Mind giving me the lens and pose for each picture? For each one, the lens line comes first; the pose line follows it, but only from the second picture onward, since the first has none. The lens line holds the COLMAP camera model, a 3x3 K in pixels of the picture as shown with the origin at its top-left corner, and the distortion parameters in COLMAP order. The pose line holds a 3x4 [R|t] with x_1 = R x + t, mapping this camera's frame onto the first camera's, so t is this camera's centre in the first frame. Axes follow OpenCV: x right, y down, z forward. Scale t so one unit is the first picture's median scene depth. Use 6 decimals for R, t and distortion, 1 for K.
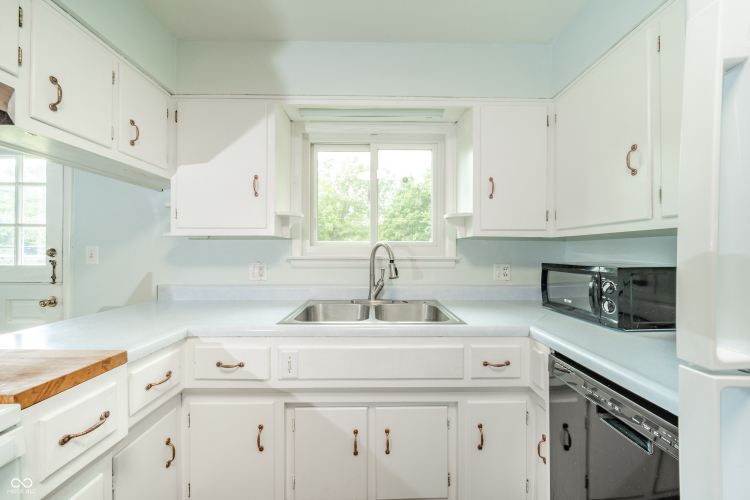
lens RADIAL K [[265.3, 0, 377.8], [0, 265.3, 251.9], [0, 0, 1]] dist [-0.002245, -0.000656]
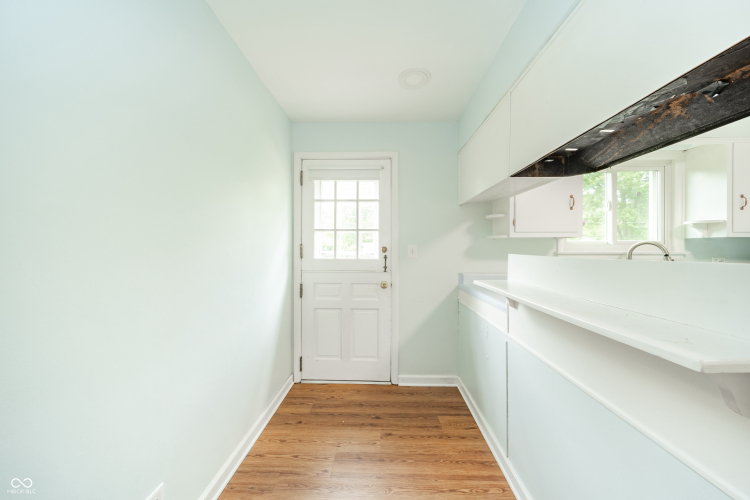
lens RADIAL K [[265.3, 0, 375.6], [0, 265.3, 247.6], [0, 0, 1]] dist [-0.002245, -0.000656]
pose [[0.998782, -0.001695, -0.049311, -1.209938], [0.001646, 0.999998, -0.001045, -0.006061], [0.049312, 0.000962, 0.998783, -0.399537]]
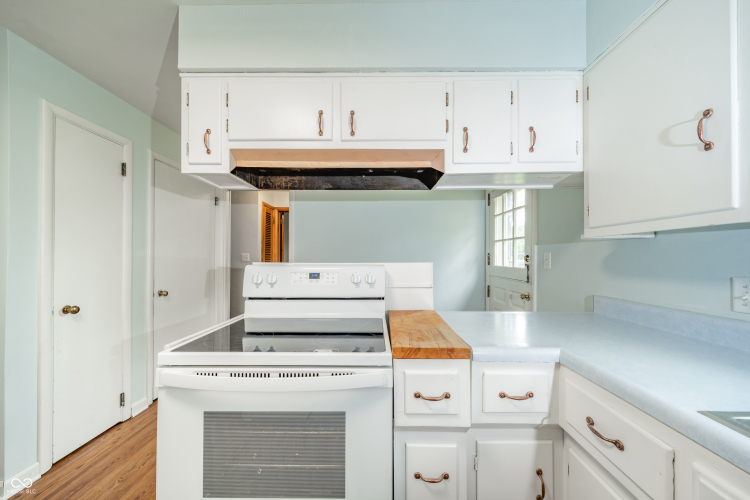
lens RADIAL K [[265.3, 0, 378.5], [0, 265.3, 255.9], [0, 0, 1]] dist [-0.002245, -0.000656]
pose [[-0.028444, -0.008042, -0.999563, 0.070117], [-0.001924, 0.999966, -0.007990, 0.002926], [0.999594, 0.001696, -0.028458, 0.315973]]
